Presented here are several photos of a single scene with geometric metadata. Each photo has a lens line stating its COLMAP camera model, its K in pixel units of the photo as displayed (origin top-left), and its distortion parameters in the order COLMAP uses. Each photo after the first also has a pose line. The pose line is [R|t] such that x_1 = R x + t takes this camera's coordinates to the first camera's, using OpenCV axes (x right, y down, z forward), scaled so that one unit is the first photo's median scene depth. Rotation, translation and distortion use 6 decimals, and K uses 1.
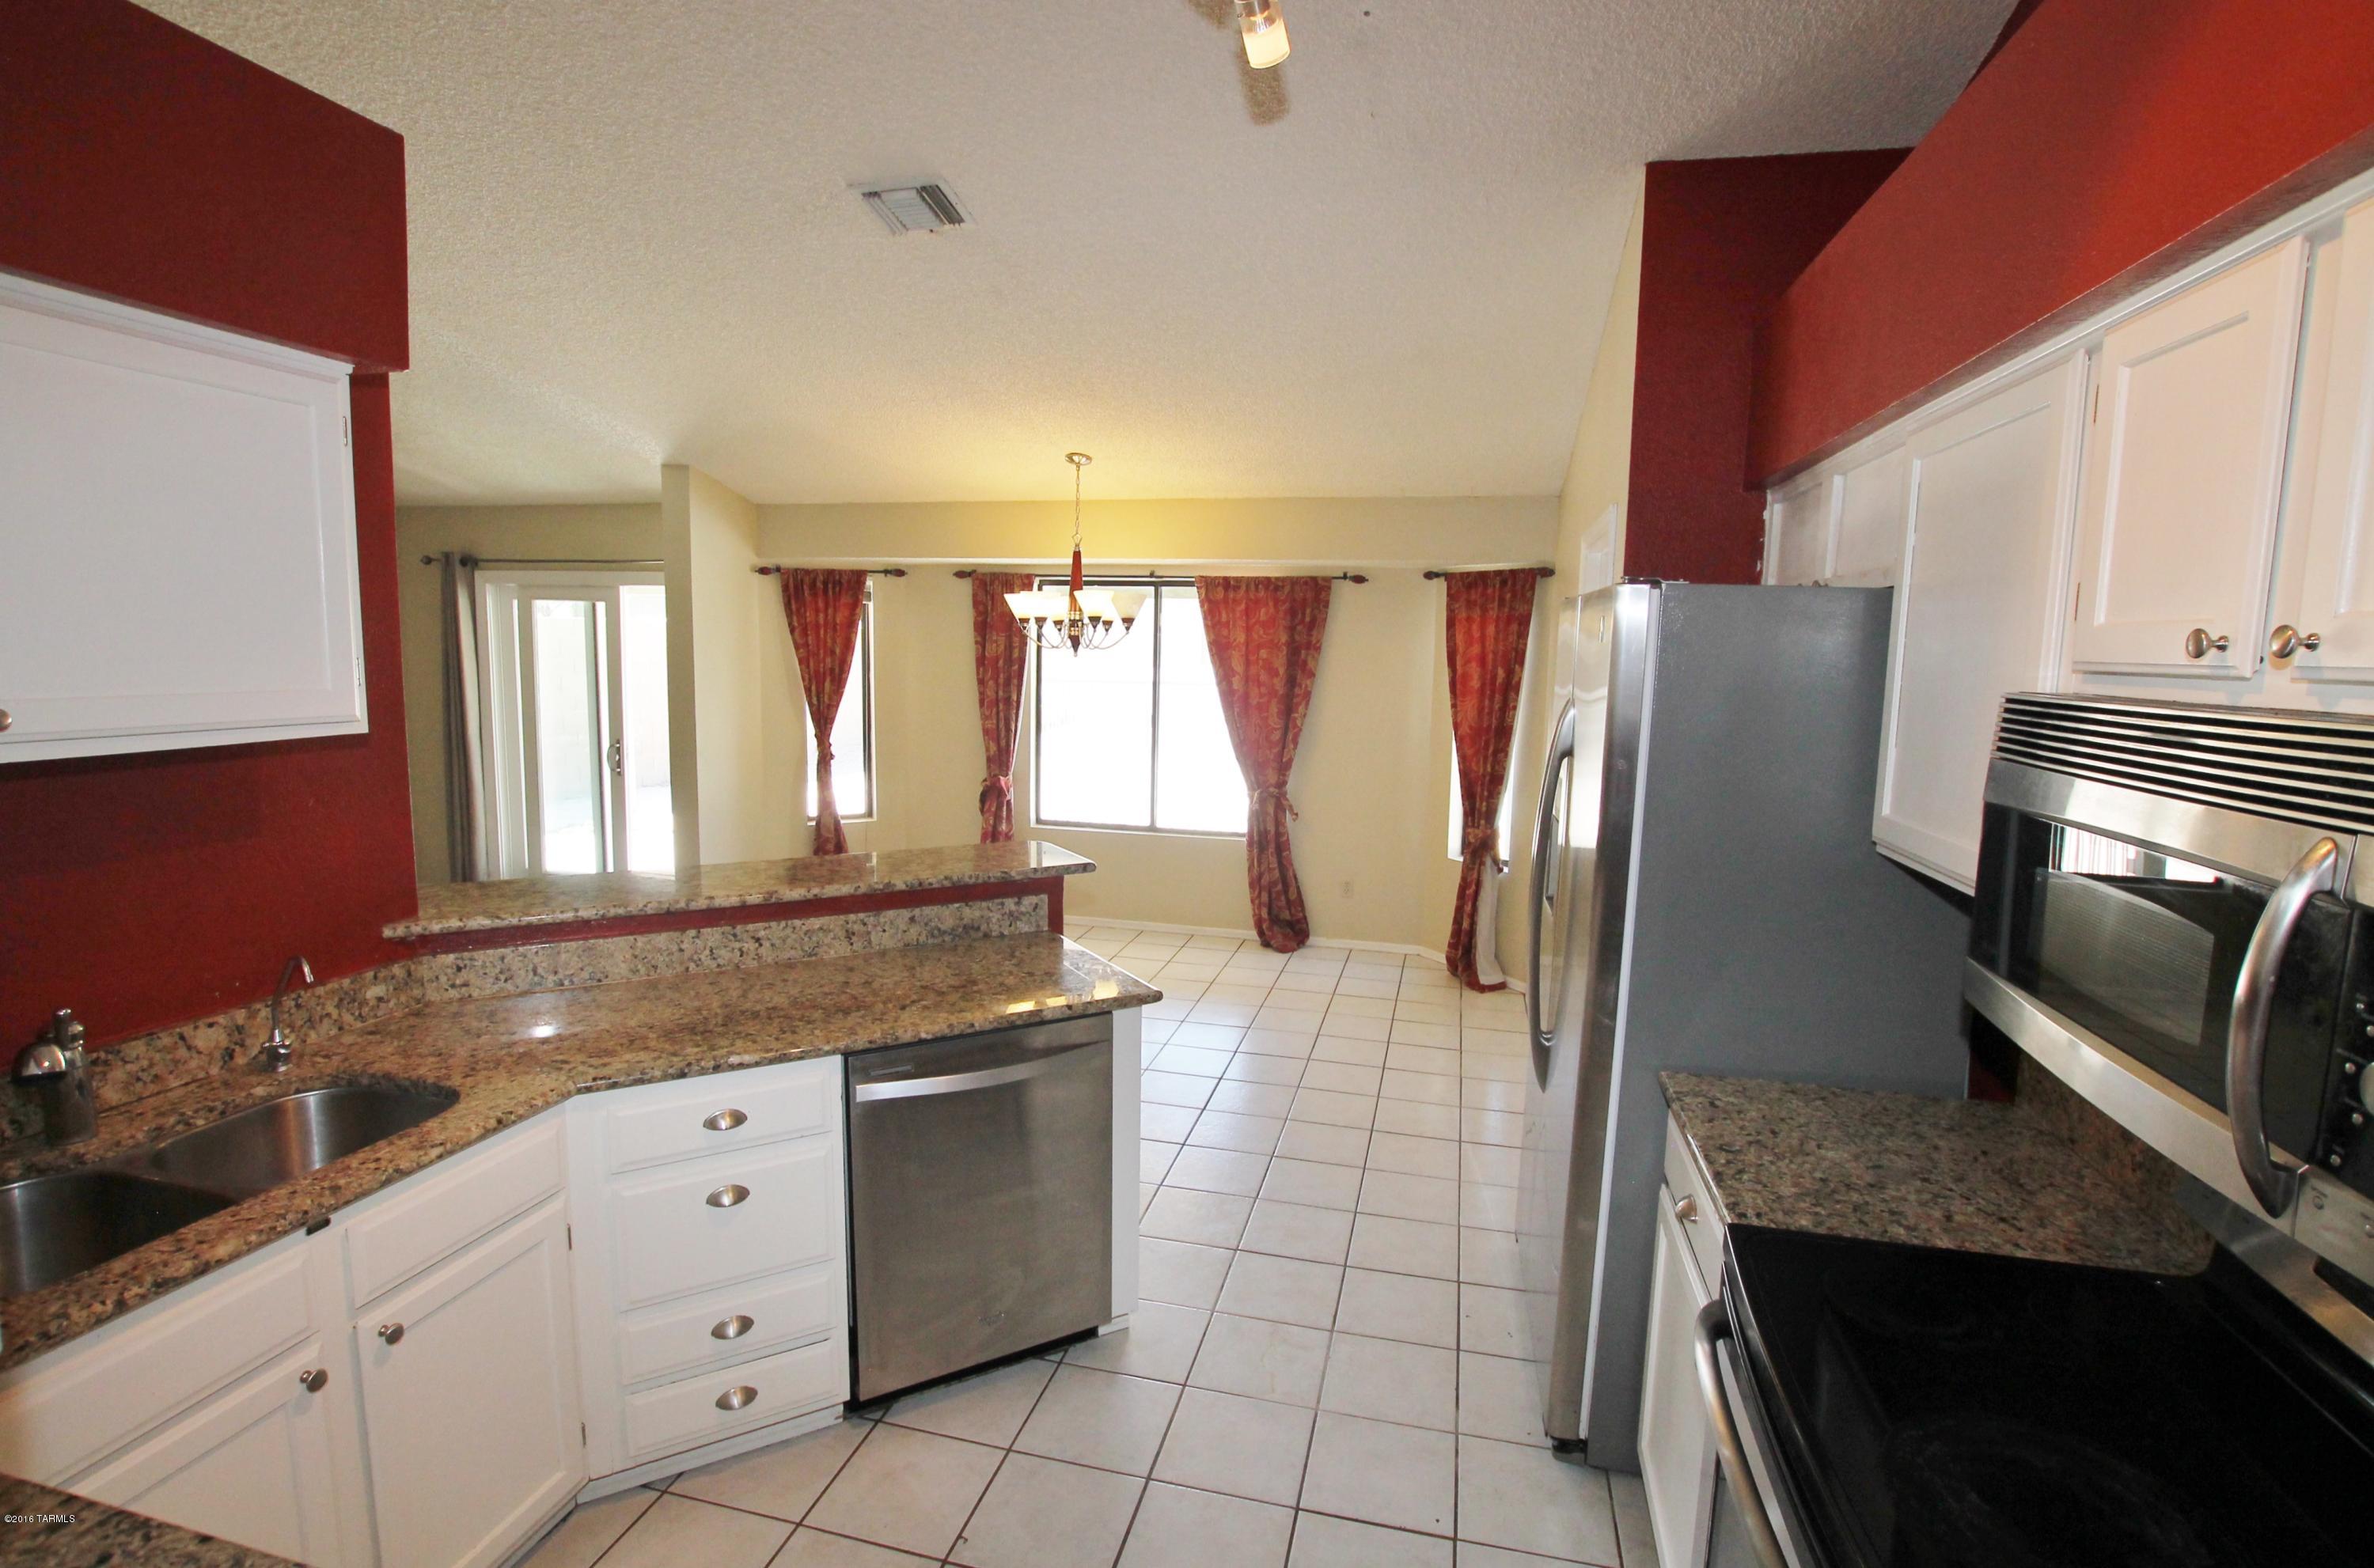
lens RADIAL K [[1125.3, 0, 1187.0], [0, 1125.3, 784.0], [0, 0, 1]] dist [-0.024545, 0.001015]
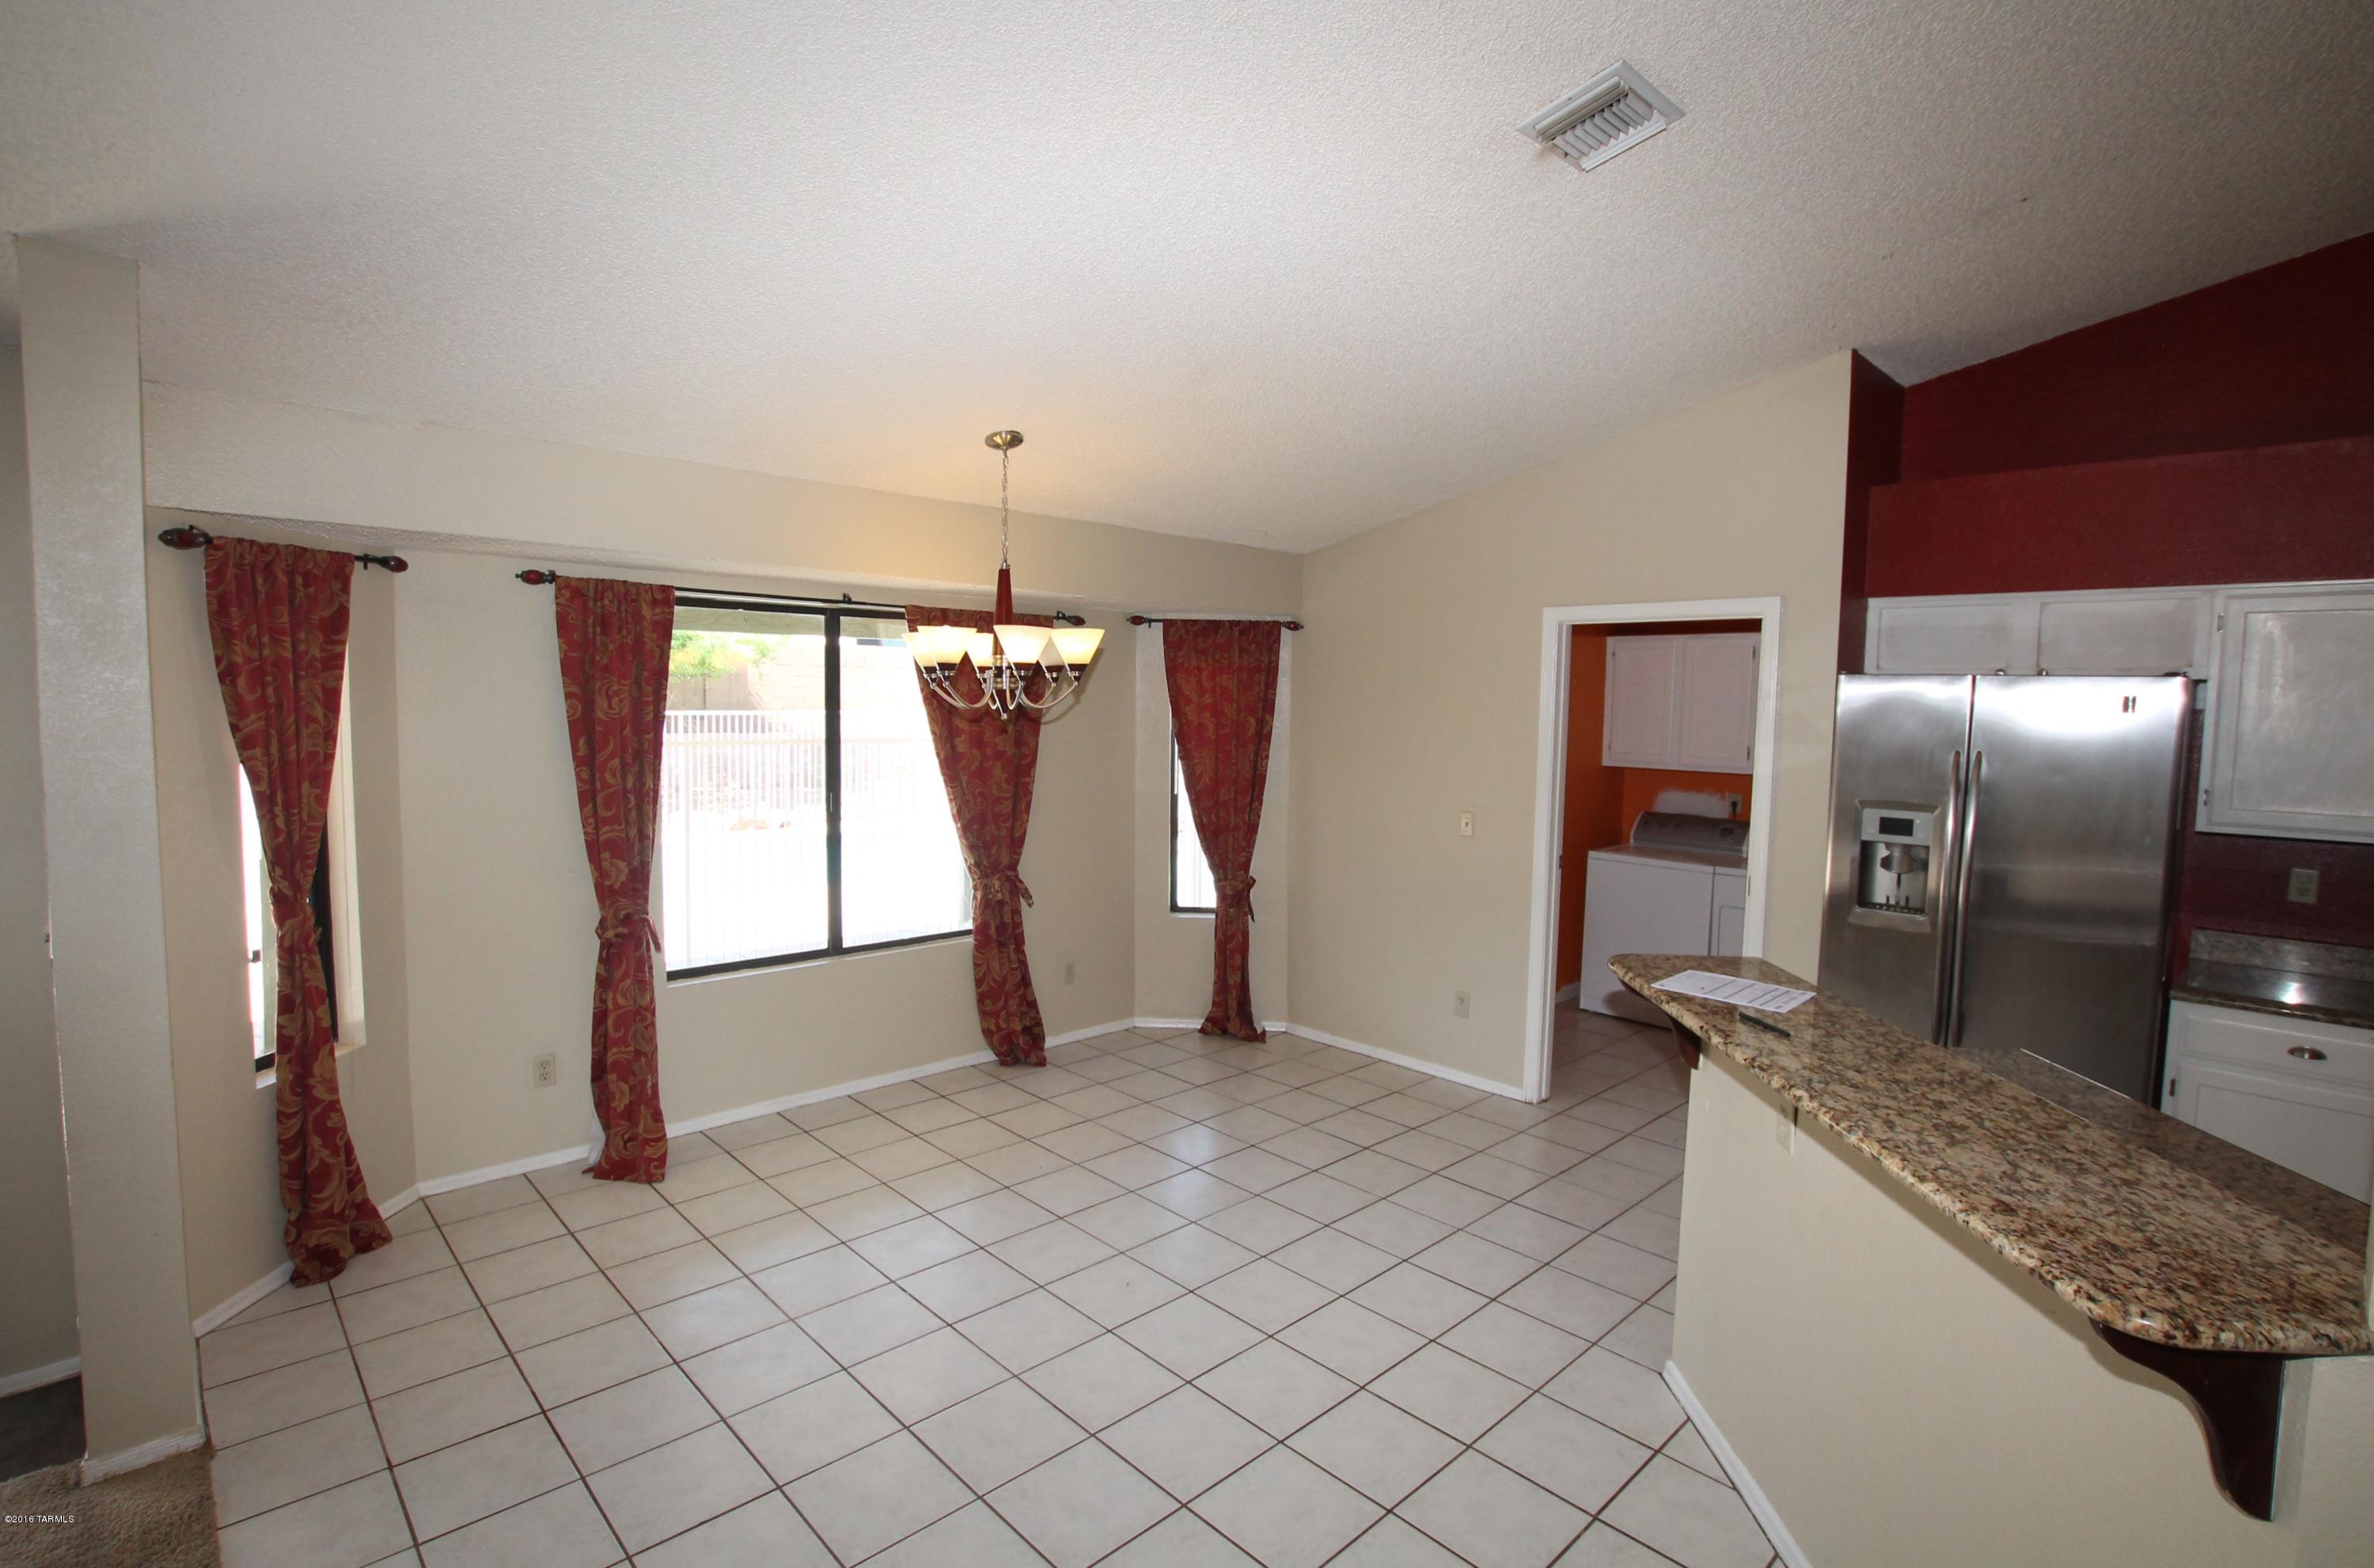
lens RADIAL K [[1125.3, 0, 1187.0], [0, 1125.3, 784.0], [0, 0, 1]] dist [-0.024545, 0.001015]
pose [[0.549866, -0.077887, 0.831614, -0.527763], [0.090323, 0.995349, 0.033501, -0.074877], [-0.830355, 0.056693, 0.554343, 0.436839]]
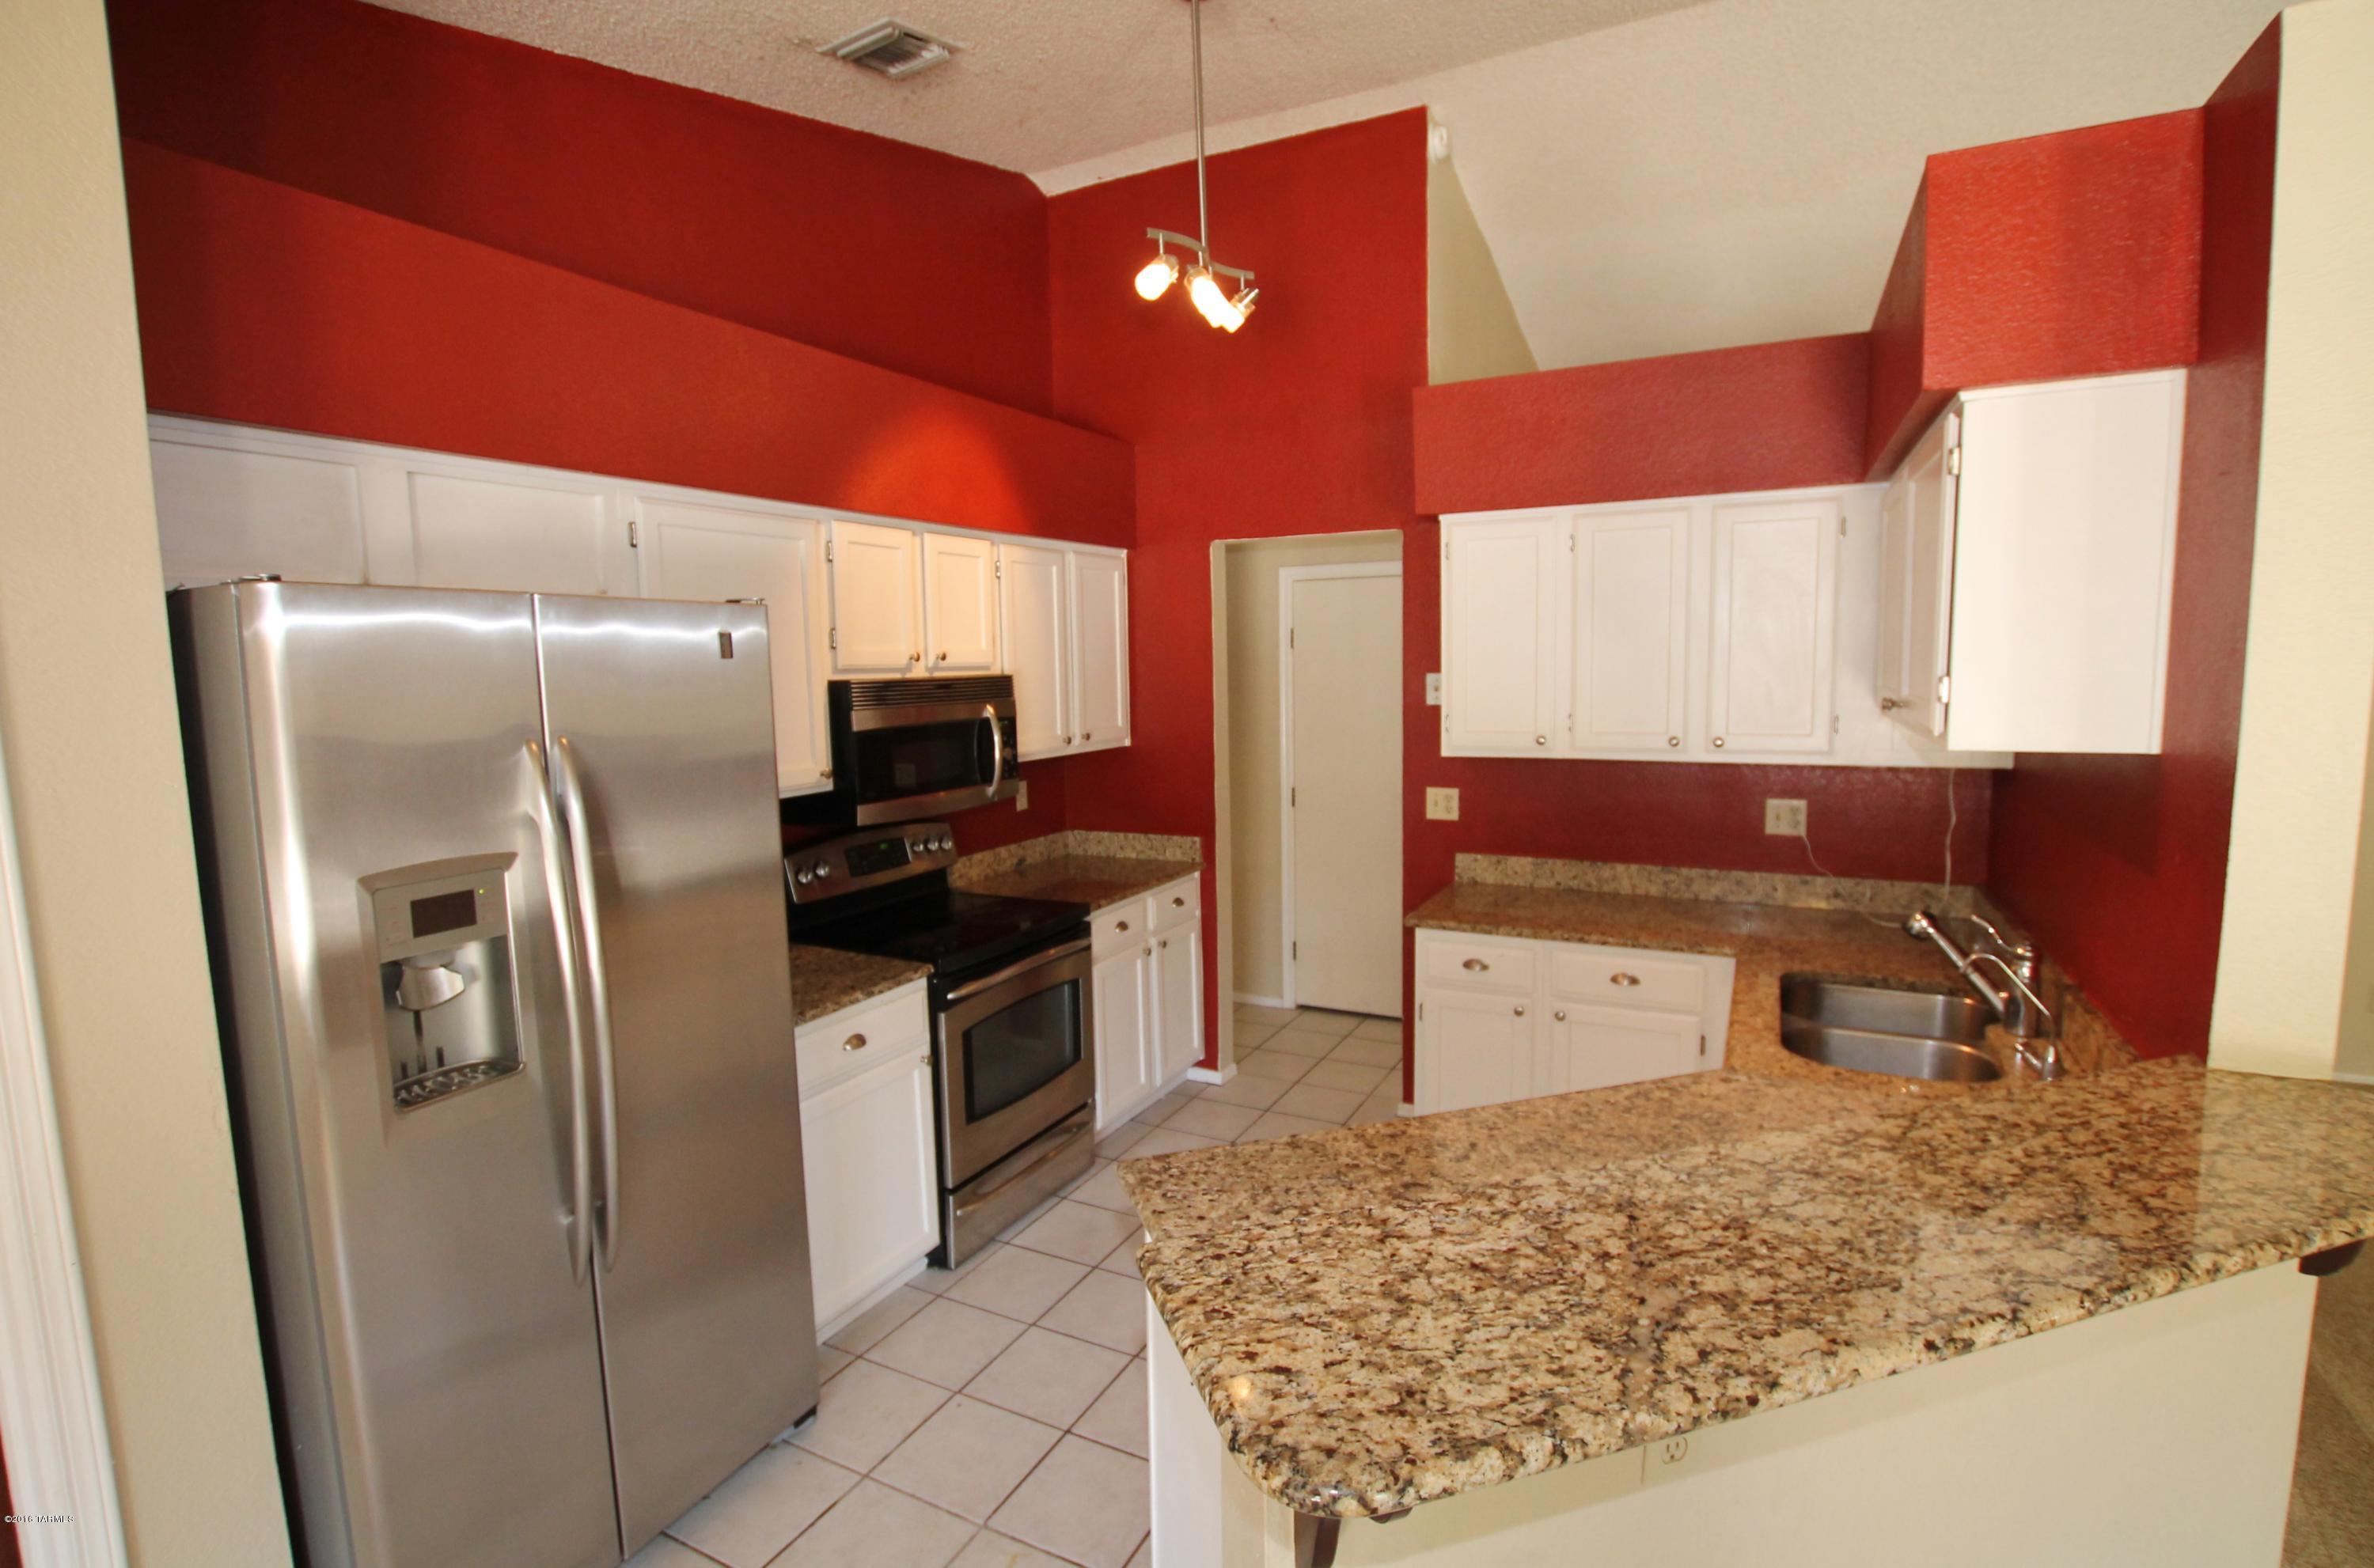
lens RADIAL K [[1125.3, 0, 1187.0], [0, 1125.3, 784.0], [0, 0, 1]] dist [-0.024545, 0.001015]
pose [[-0.970352, -0.030732, 0.239735, -0.084624], [0.024367, 0.974391, 0.223536, -0.087880], [-0.240465, 0.222750, -0.944753, 0.658337]]
